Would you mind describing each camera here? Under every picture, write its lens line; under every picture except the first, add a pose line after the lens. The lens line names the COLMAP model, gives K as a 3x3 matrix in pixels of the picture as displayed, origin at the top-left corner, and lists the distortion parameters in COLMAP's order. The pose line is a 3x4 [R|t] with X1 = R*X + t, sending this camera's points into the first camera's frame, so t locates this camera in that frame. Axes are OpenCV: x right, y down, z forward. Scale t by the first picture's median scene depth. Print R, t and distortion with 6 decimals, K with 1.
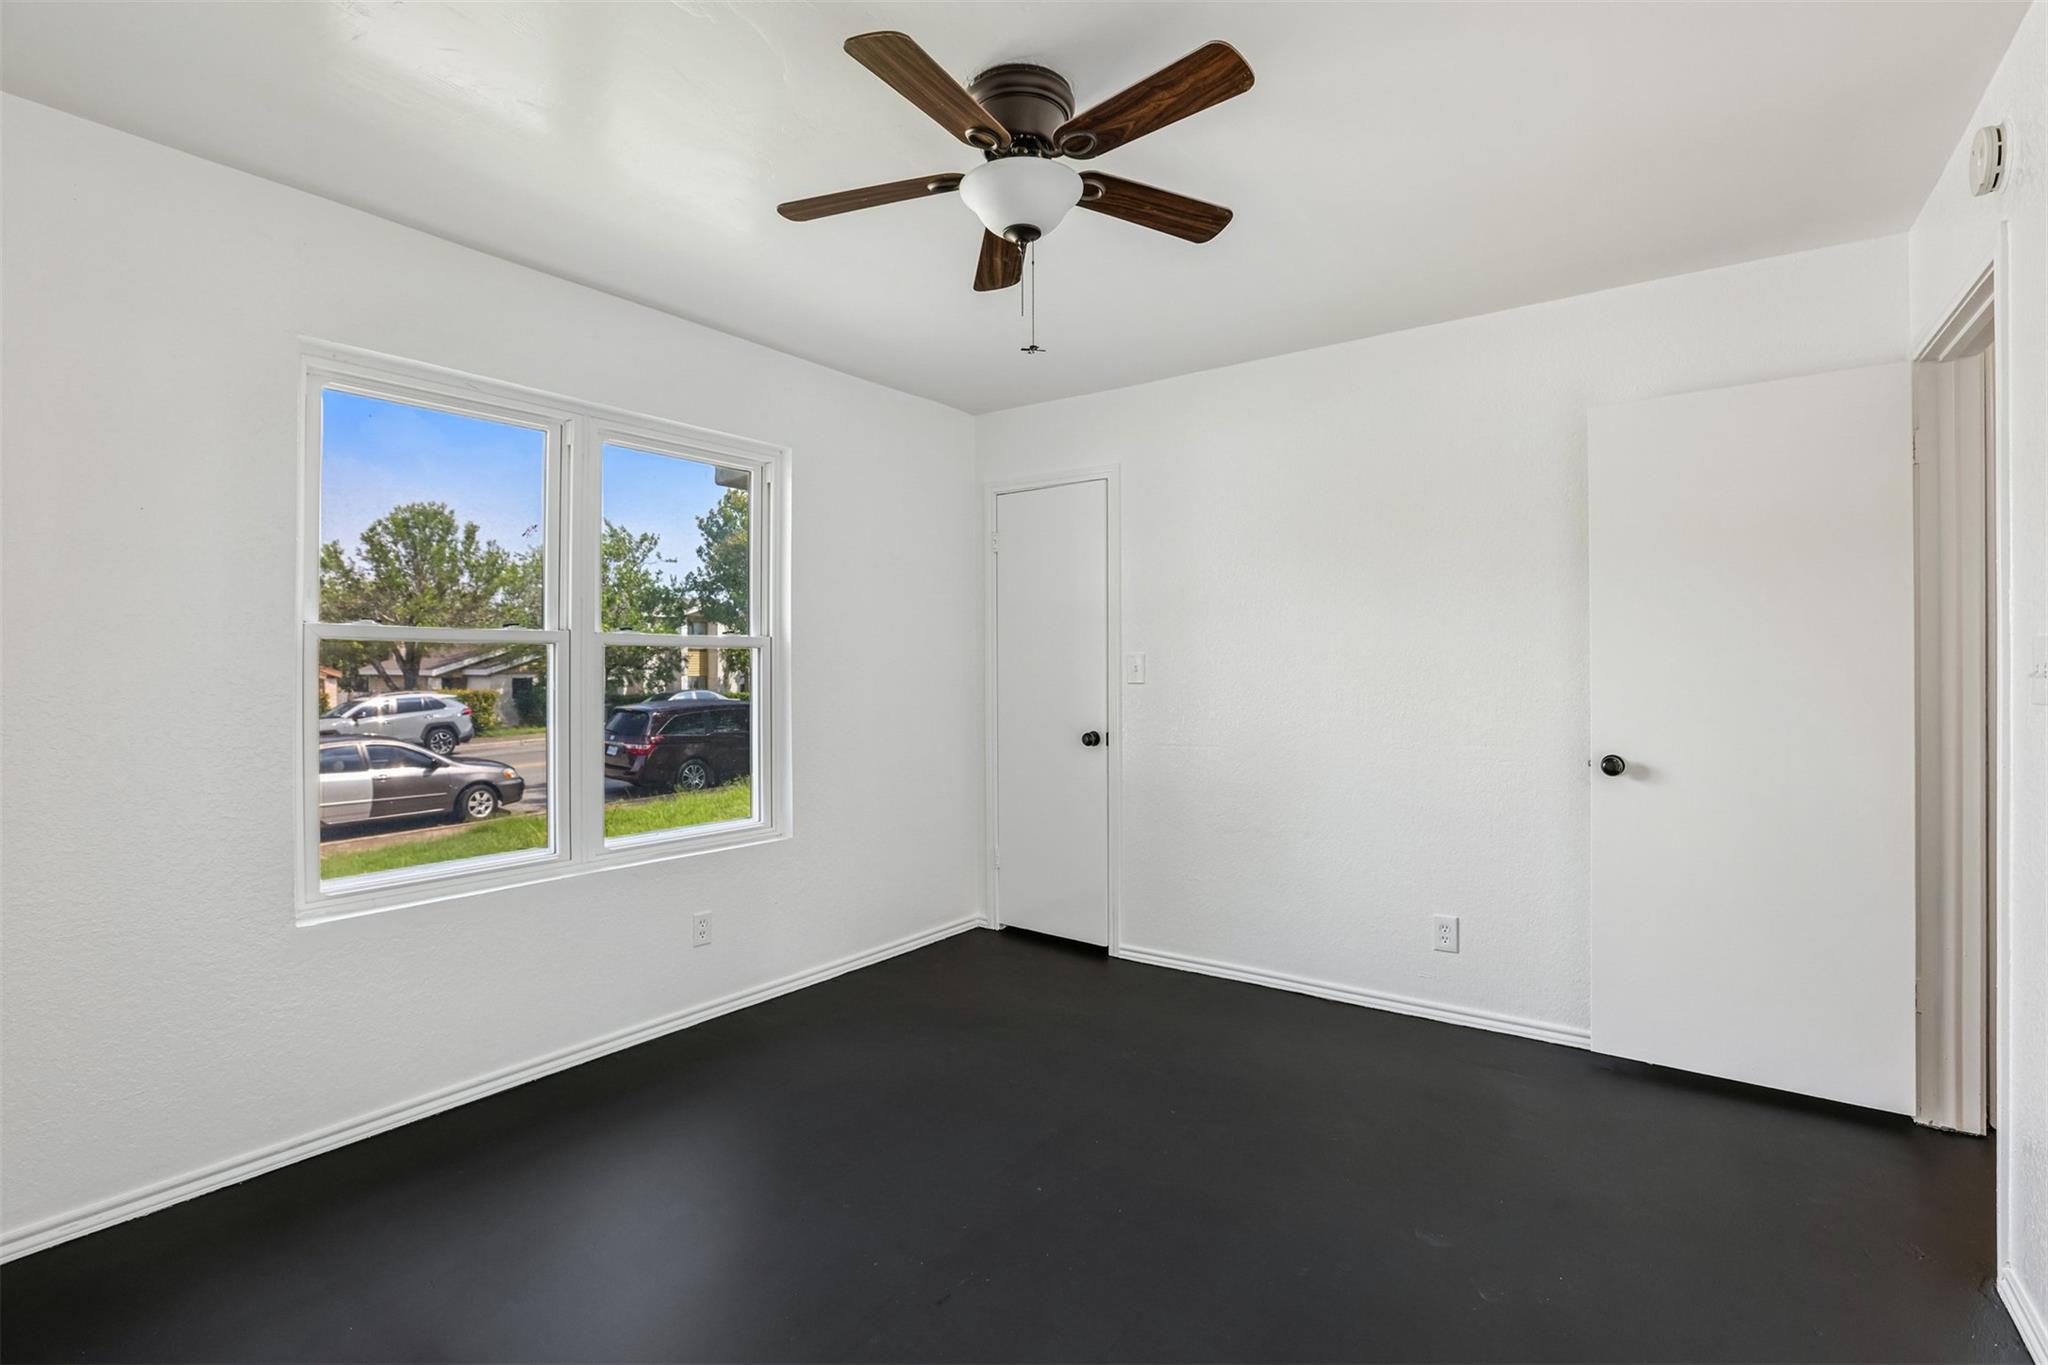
lens RADIAL K [[937.4, 0, 1032.9], [0, 937.4, 674.1], [0, 0, 1]] dist [-0.033020, 0.006469]
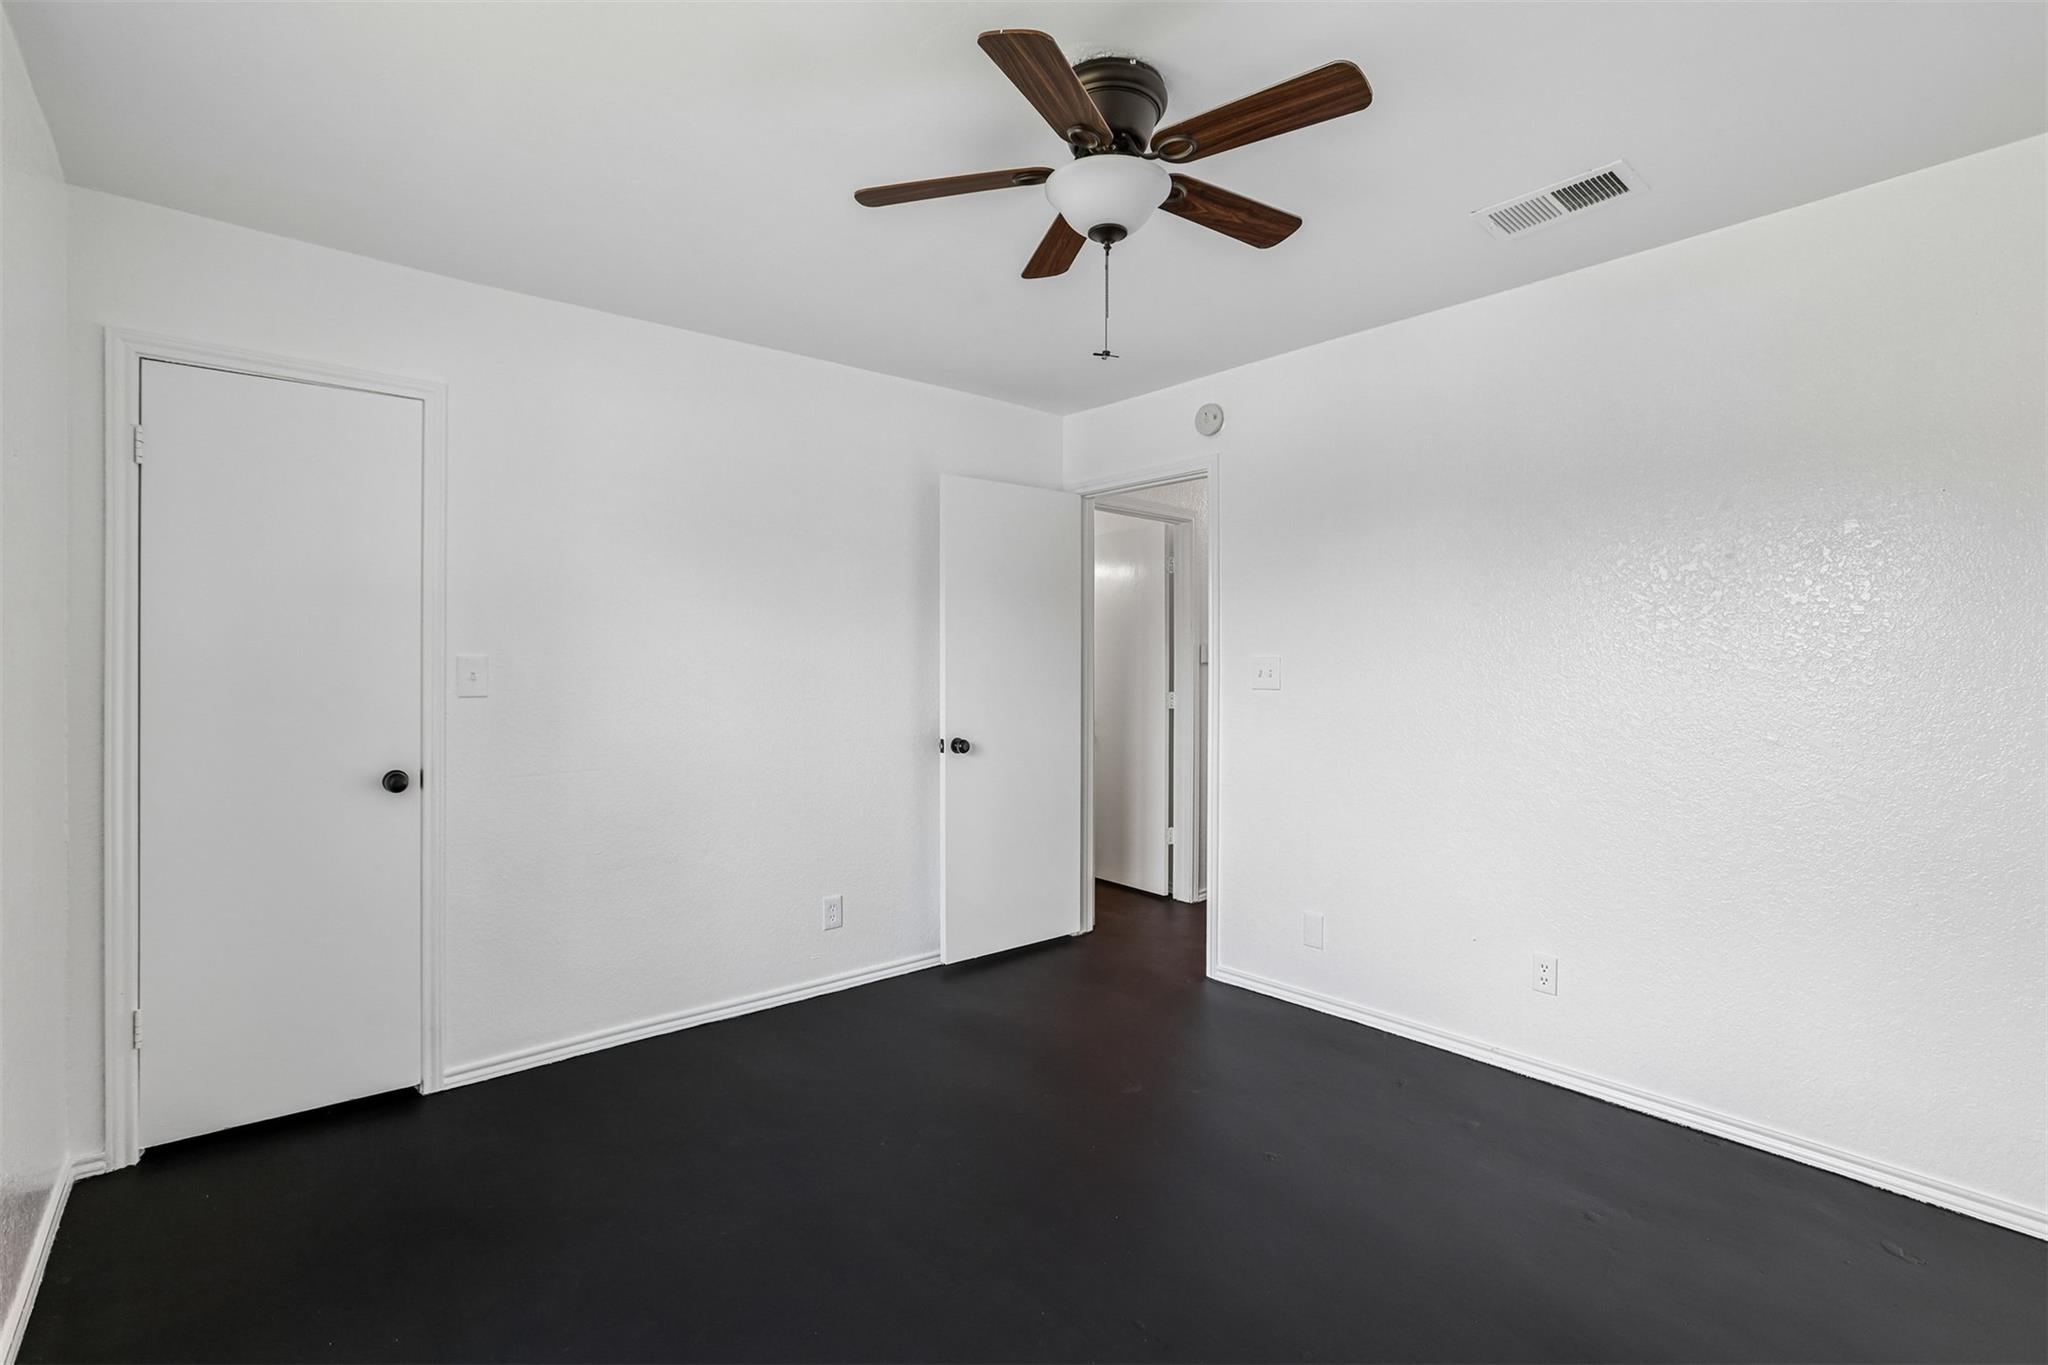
lens RADIAL K [[937.4, 0, 1026.9], [0, 937.4, 680.5], [0, 0, 1]] dist [-0.033020, 0.006469]
pose [[0.225095, -0.011850, 0.974265, -0.527539], [0.006741, 0.999921, 0.010605, -0.008120], [-0.974314, 0.004181, 0.225157, 0.463415]]
